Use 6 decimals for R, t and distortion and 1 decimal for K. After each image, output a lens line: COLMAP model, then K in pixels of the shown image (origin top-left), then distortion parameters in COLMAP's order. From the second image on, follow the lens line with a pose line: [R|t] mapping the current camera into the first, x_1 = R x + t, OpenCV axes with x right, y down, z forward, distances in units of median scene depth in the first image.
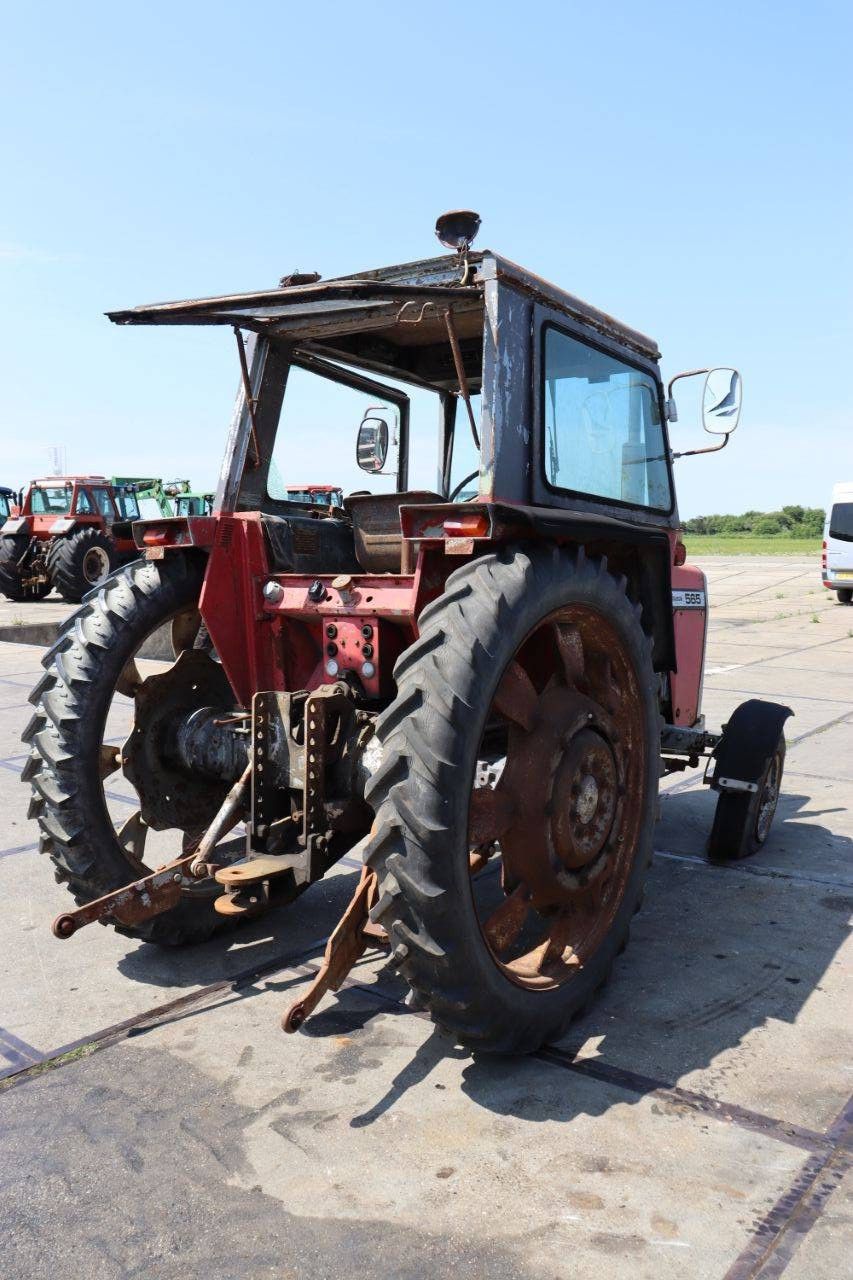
lens RADIAL K [[1048.6, 0, 426.5], [0, 1048.6, 640.0], [0, 0, 1]] dist [-0.149860, 0.094615]
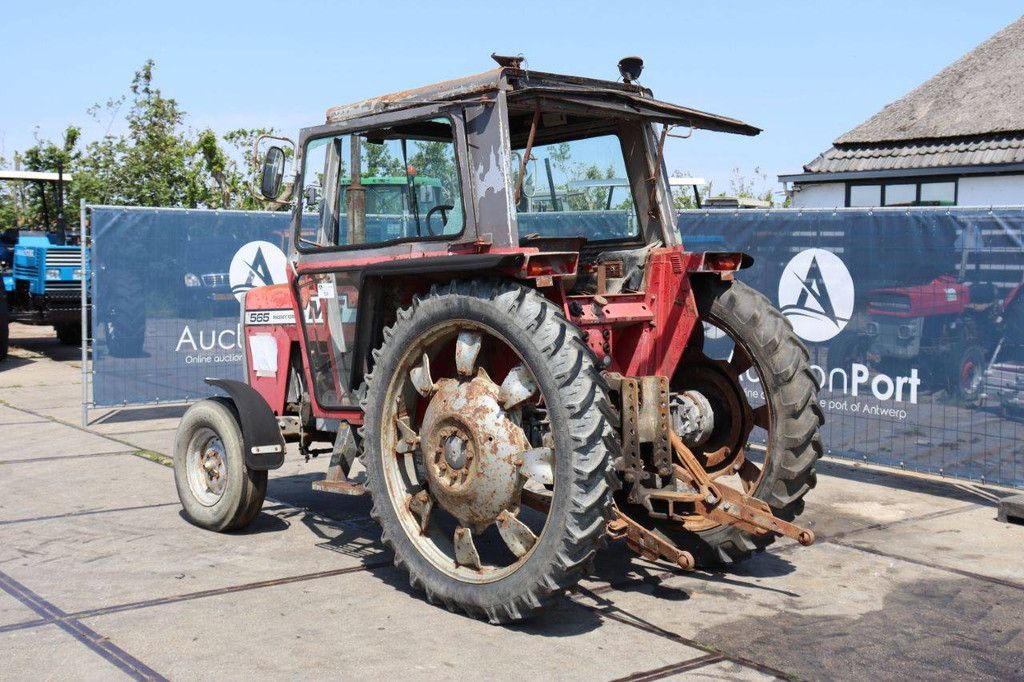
lens RADIAL K [[1237.6, 0, 512.0], [0, 1237.6, 341.0], [0, 0, 1]] dist [0.023928, 0.072353]
pose [[0.199726, -0.060305, 0.977994, -1.754720], [0.082447, 0.995599, 0.044553, -0.085503], [-0.976377, 0.071734, 0.203819, 0.781676]]
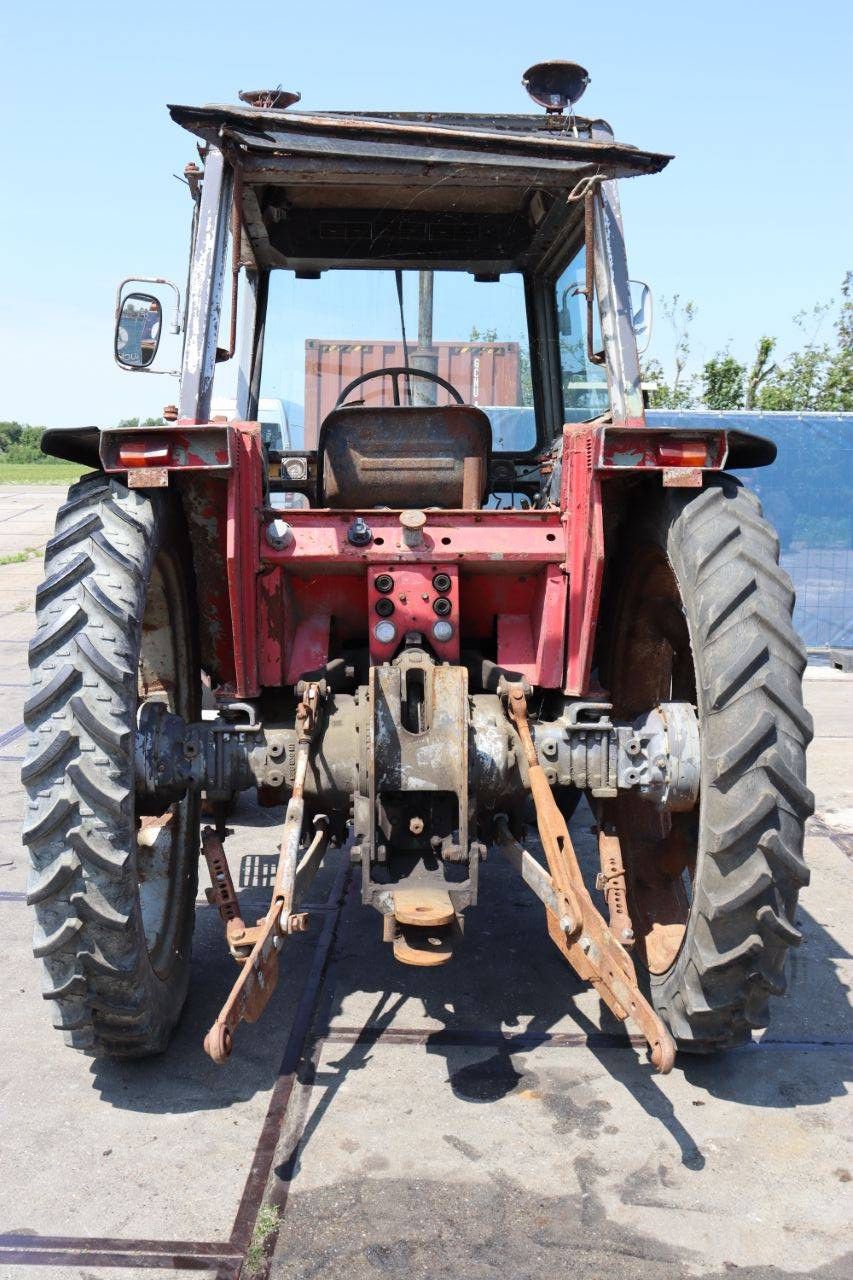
lens RADIAL K [[1296.6, 0, 426.5], [0, 1296.6, 640.0], [0, 0, 1]] dist [-0.071210, 0.046308]
pose [[0.788255, -0.062501, 0.612166, -0.665203], [0.038668, 0.997893, 0.052093, -0.016116], [-0.614132, -0.017391, 0.789012, 0.239481]]
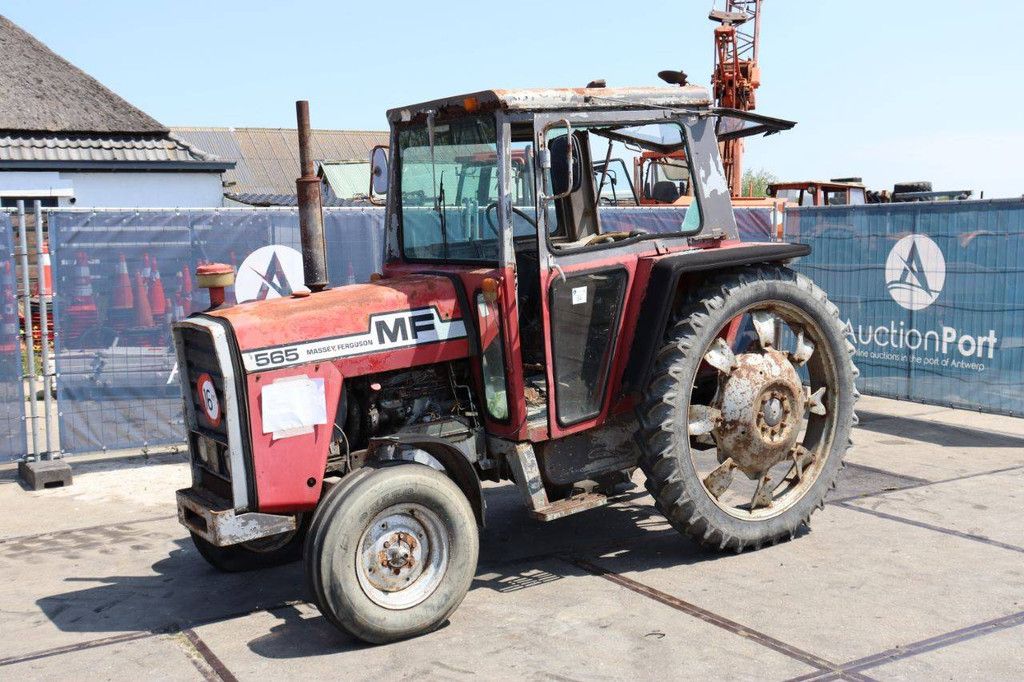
lens RADIAL K [[1107.1, 0, 512.0], [0, 1107.1, 341.0], [0, 0, 1]] dist [-0.076066, 0.252900]
pose [[-0.933286, -0.001441, 0.359132, -0.438703], [0.069726, 0.980237, 0.185131, -0.329597], [-0.352301, 0.197821, -0.914741, 2.882508]]
